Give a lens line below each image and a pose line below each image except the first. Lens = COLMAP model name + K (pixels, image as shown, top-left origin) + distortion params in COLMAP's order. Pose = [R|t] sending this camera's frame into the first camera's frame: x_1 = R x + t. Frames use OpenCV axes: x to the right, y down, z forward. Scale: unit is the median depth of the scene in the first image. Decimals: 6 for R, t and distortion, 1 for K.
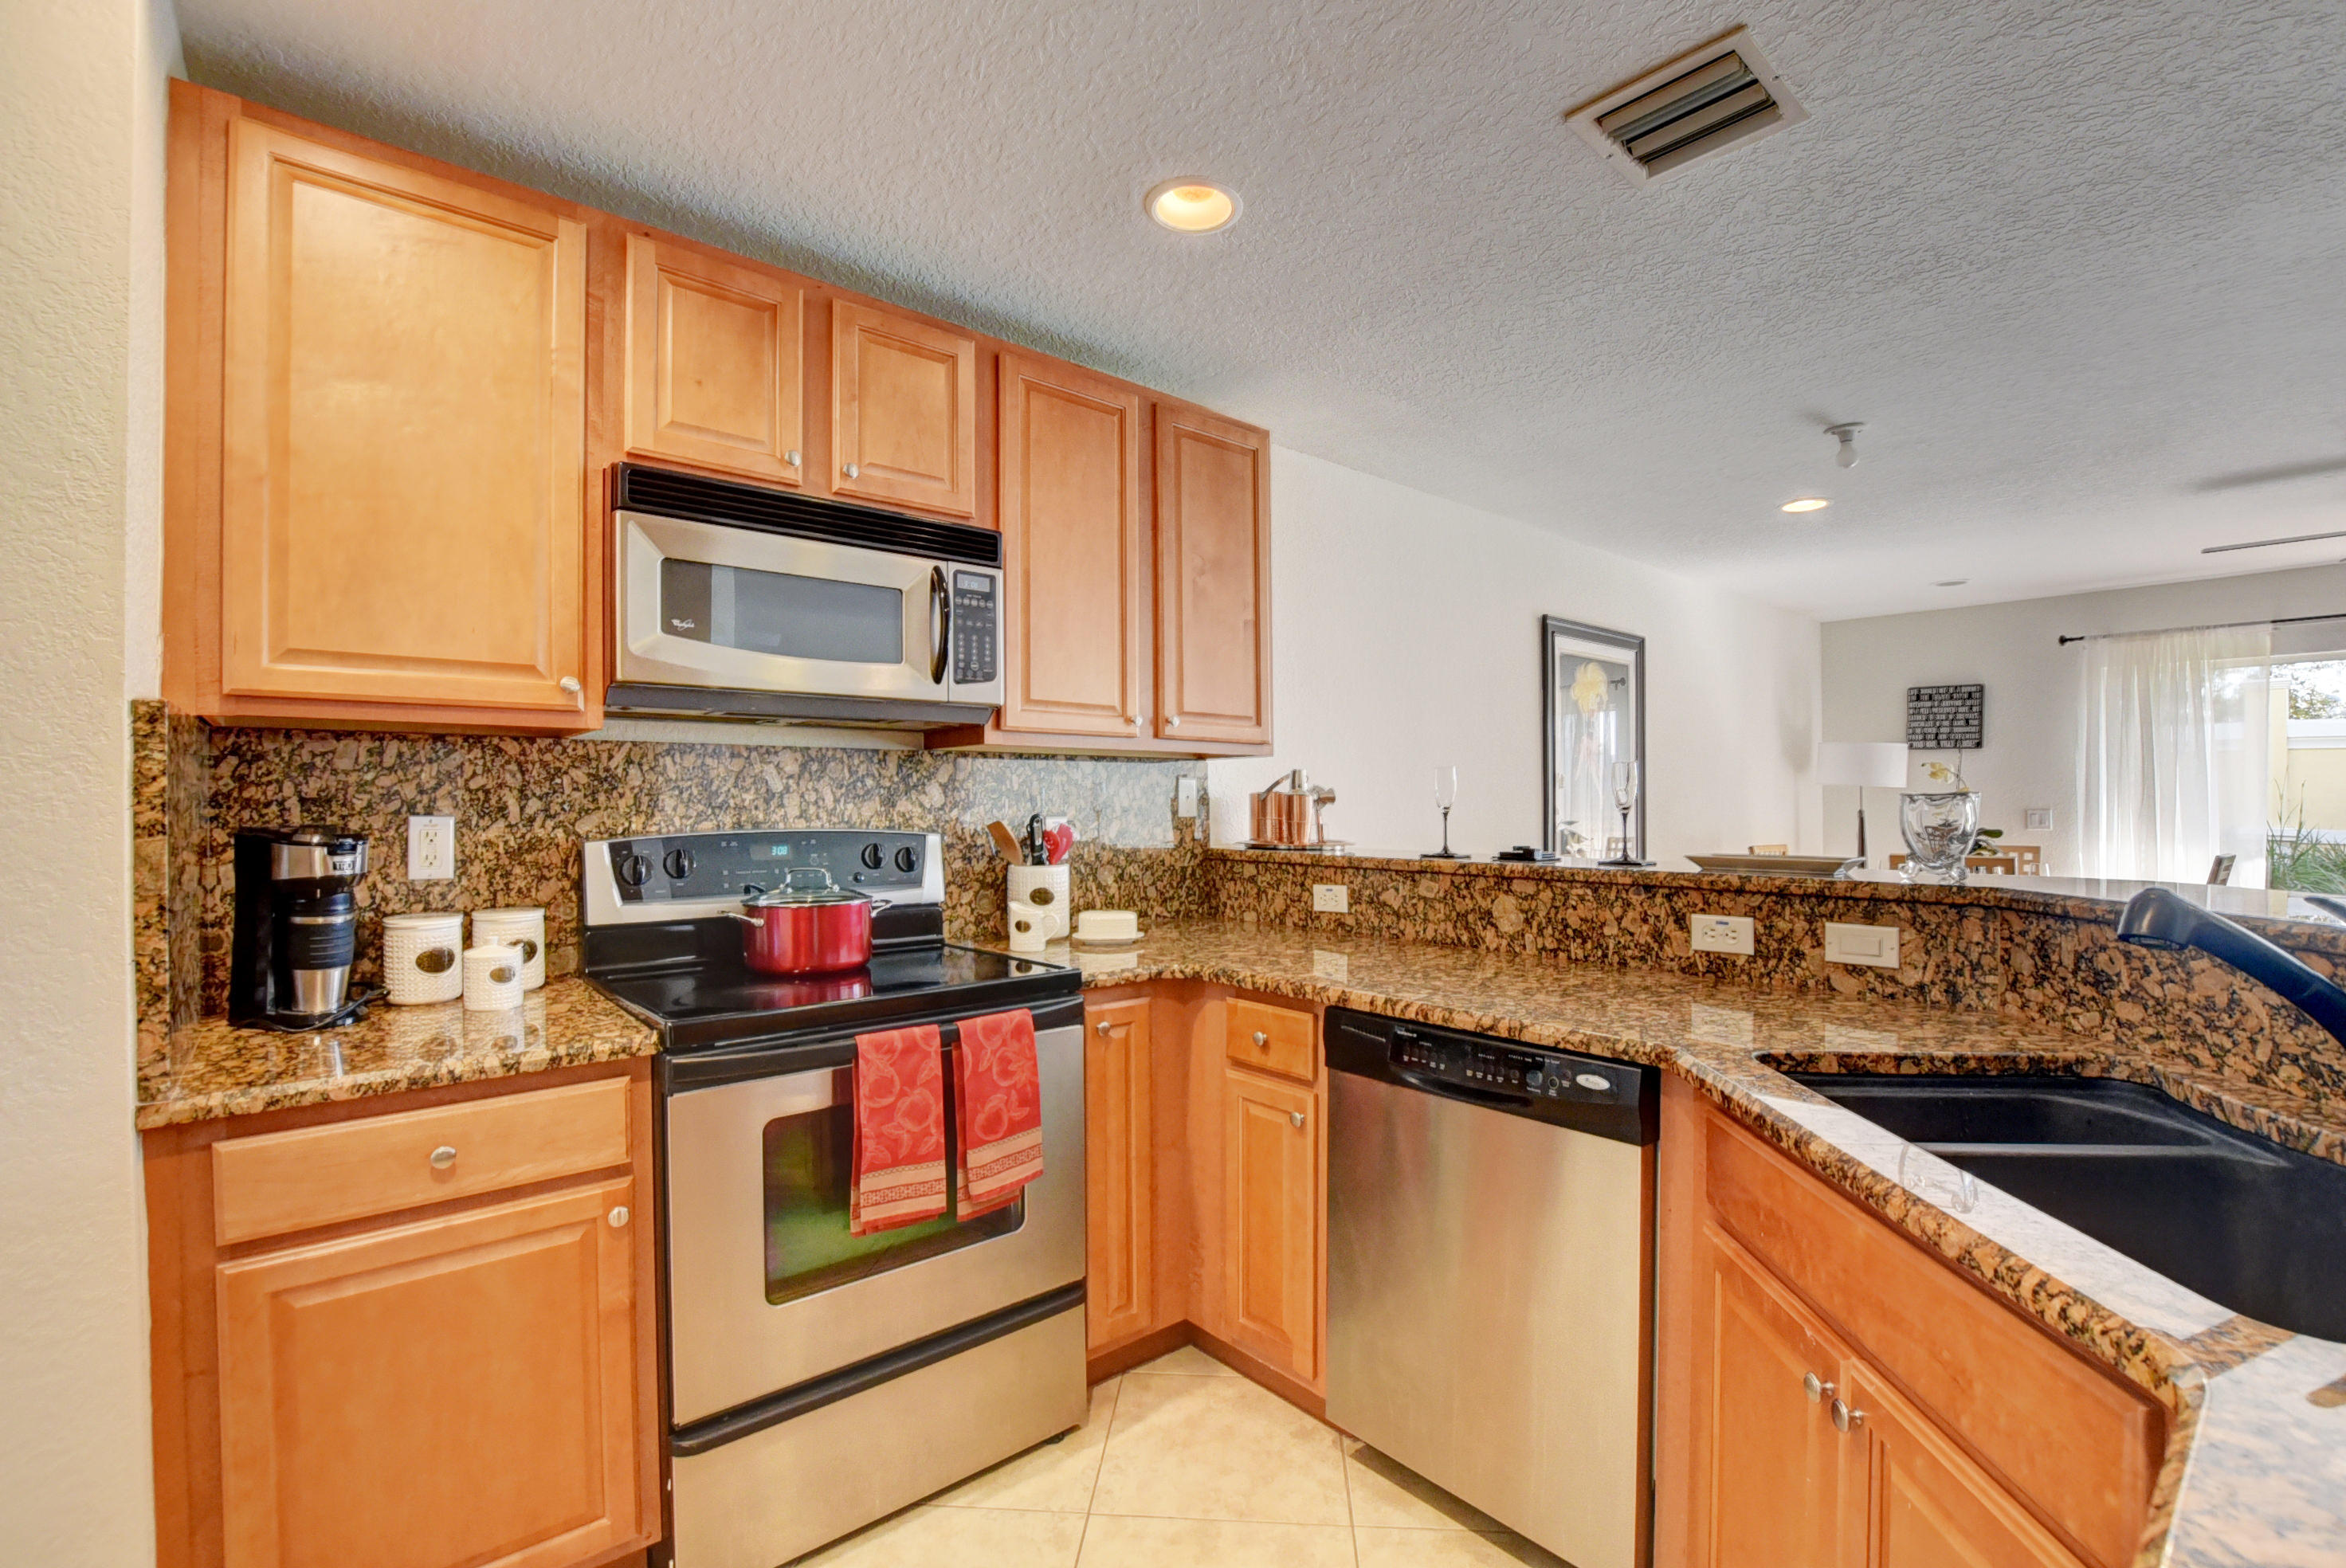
lens RADIAL K [[1023.4, 0, 1173.6], [0, 1023.4, 806.7], [0, 0, 1]] dist [-0.051529, 0.012775]
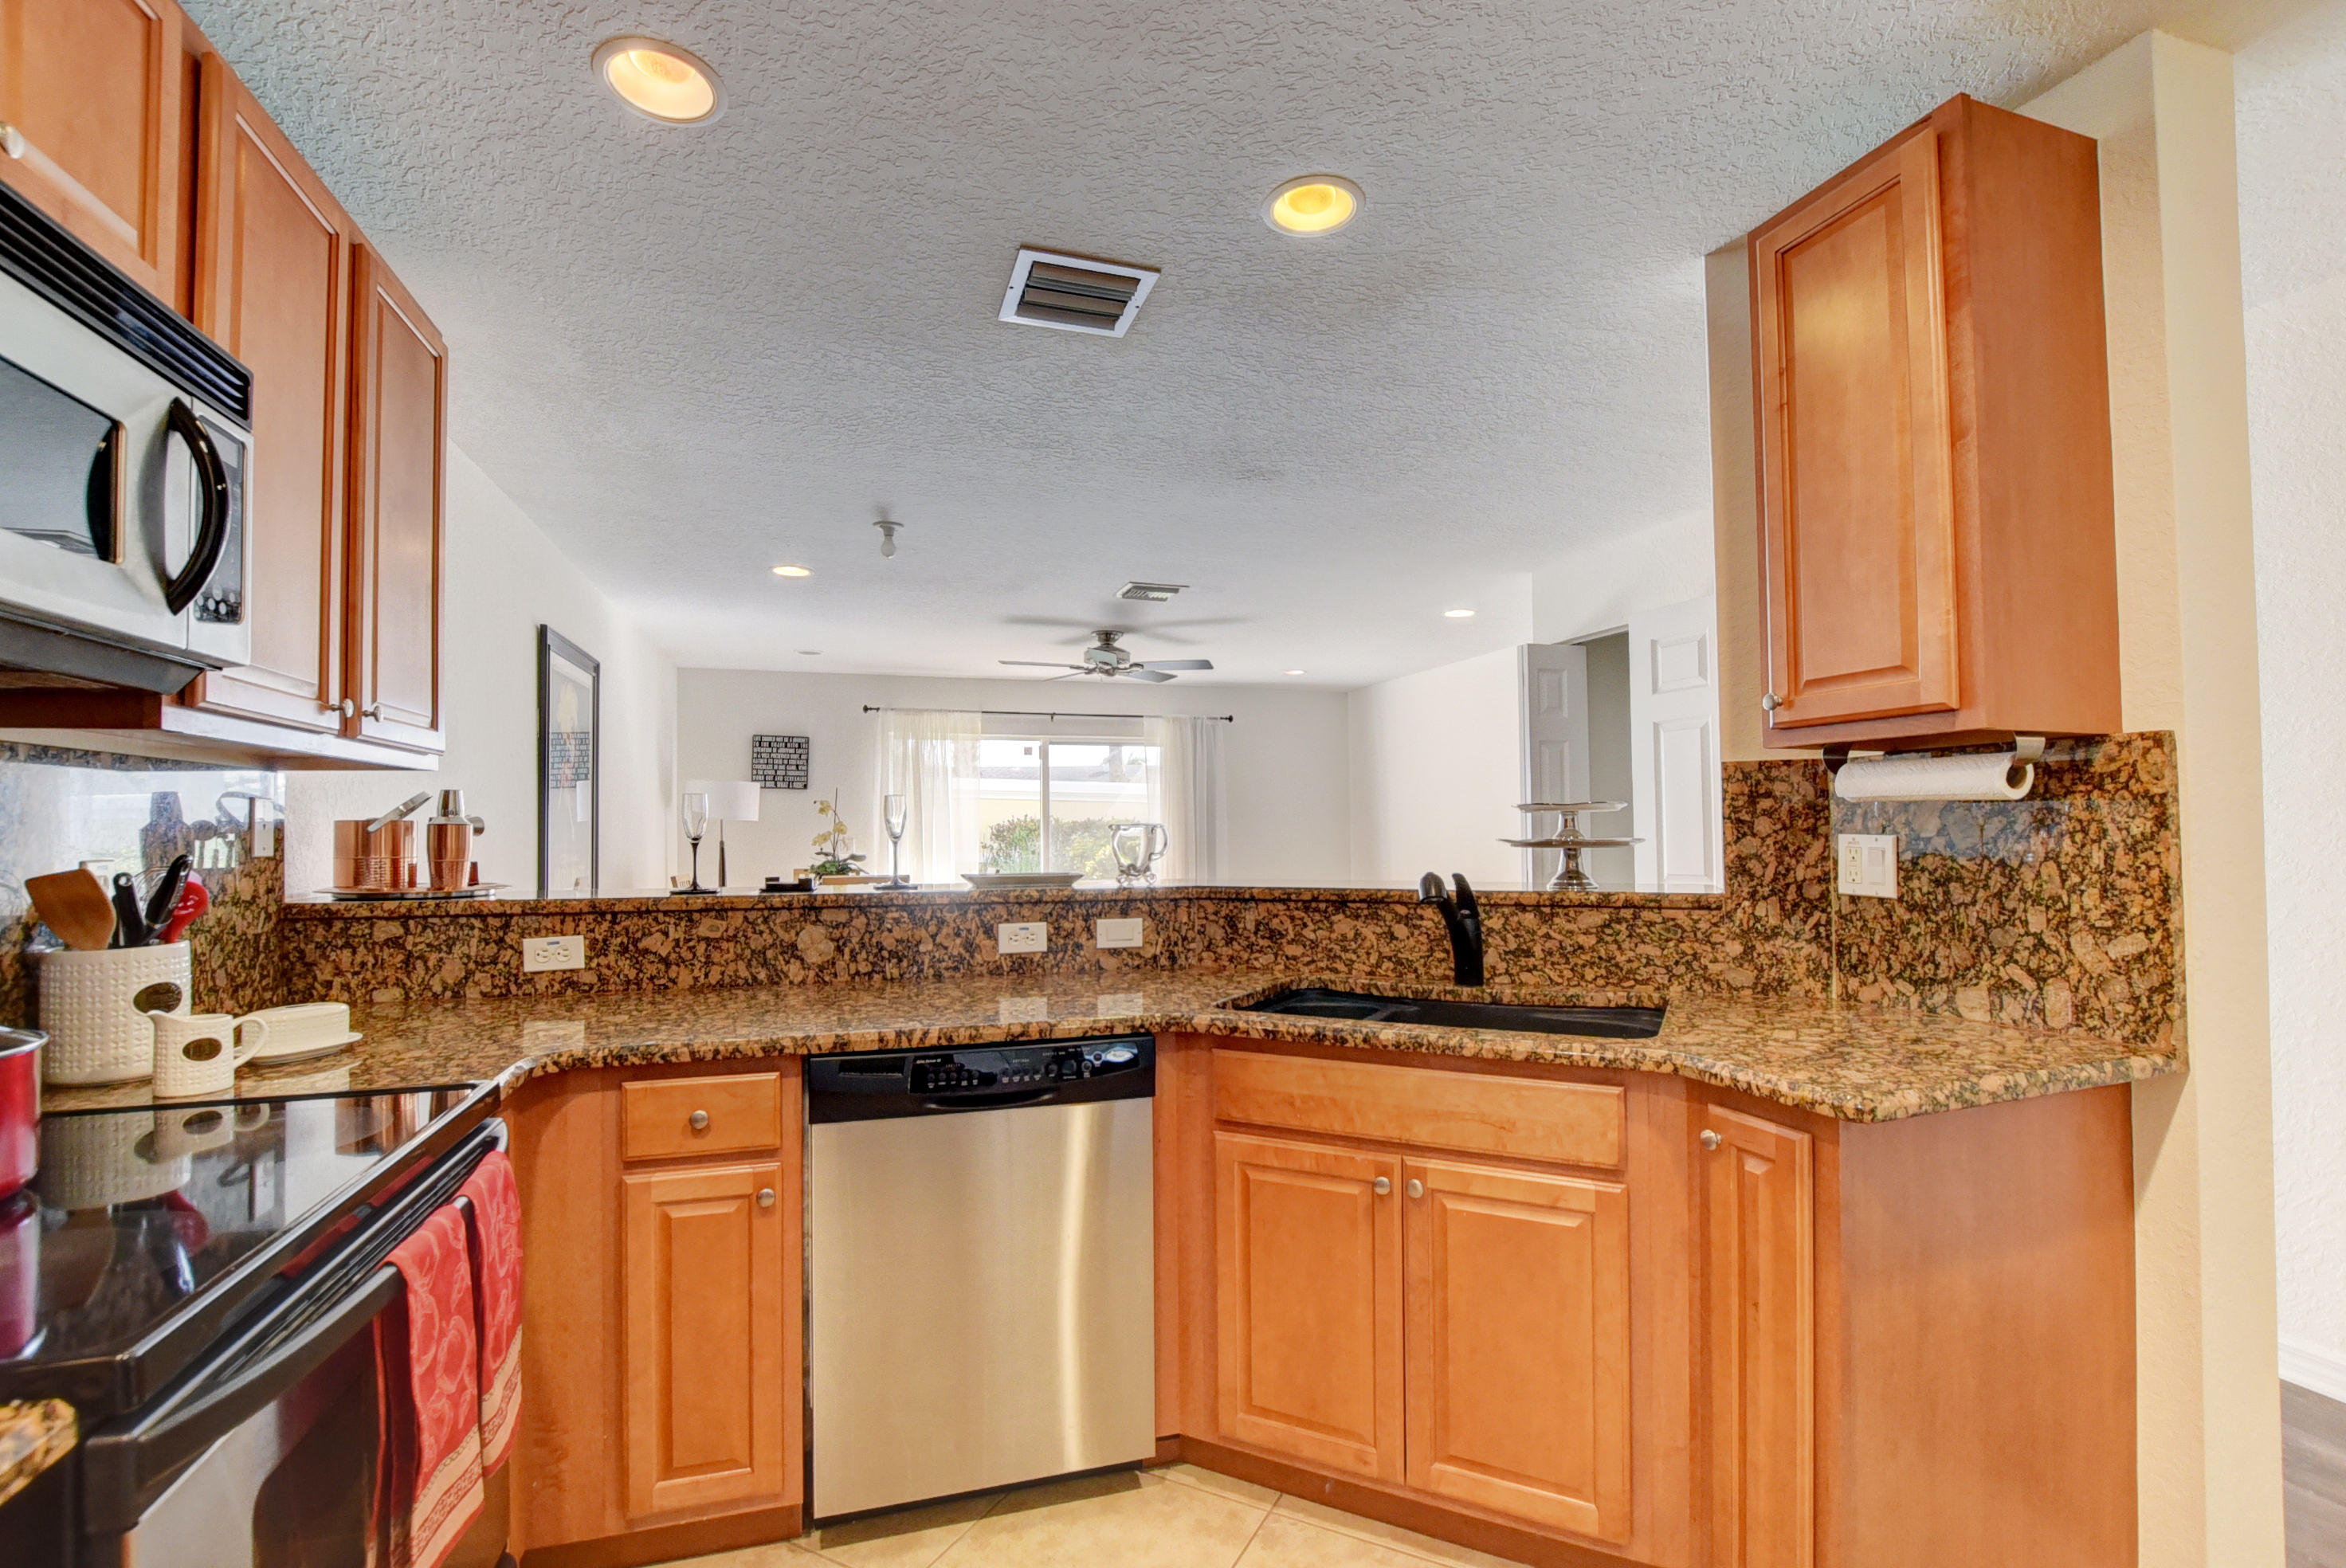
lens RADIAL K [[1024.7, 0, 1175.3], [0, 1024.7, 801.3], [0, 0, 1]] dist [-0.033425, 0.004533]
pose [[0.392863, 0.025397, 0.919246, -0.486042], [0.010121, 0.999439, -0.031938, 0.000483], [-0.919542, 0.021851, 0.392385, 0.297169]]
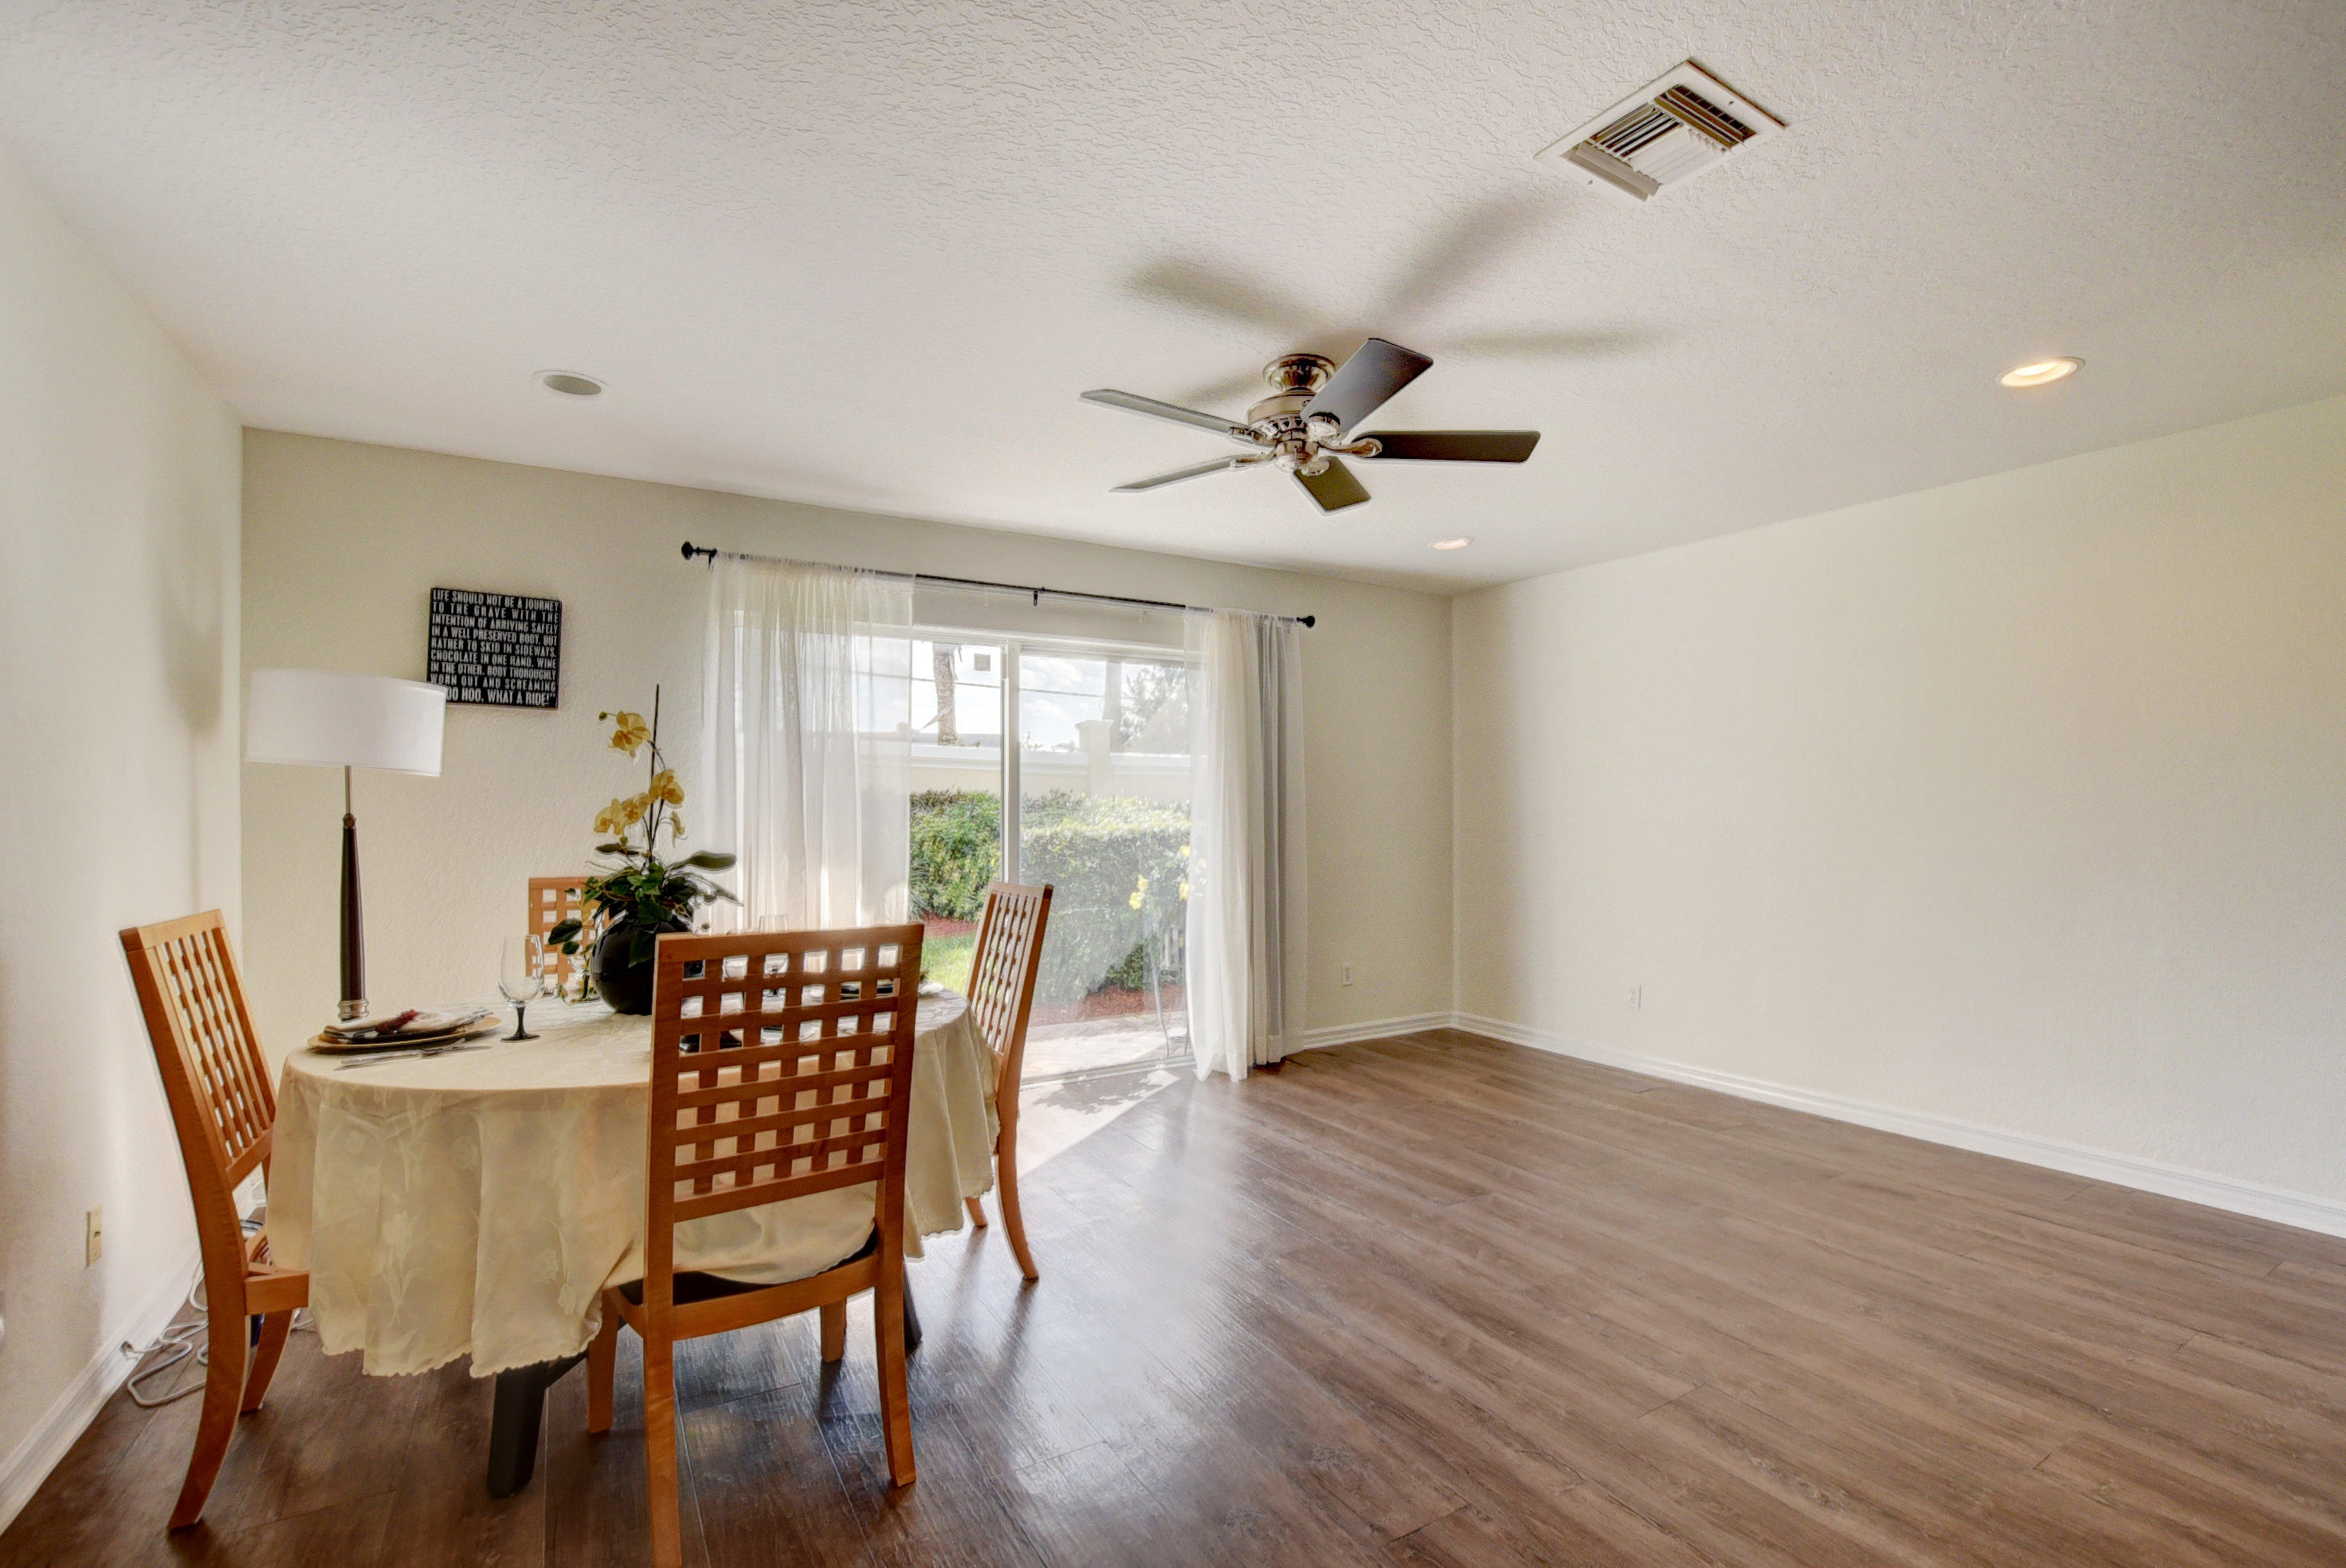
lens RADIAL K [[1024.7, 0, 1175.3], [0, 1024.7, 801.3], [0, 0, 1]] dist [-0.033425, 0.004533]
pose [[0.171268, 0.012212, 0.985149, 0.887494], [-0.005668, 0.999919, -0.011410, 0.000465], [-0.985208, -0.003629, 0.171323, 1.659248]]
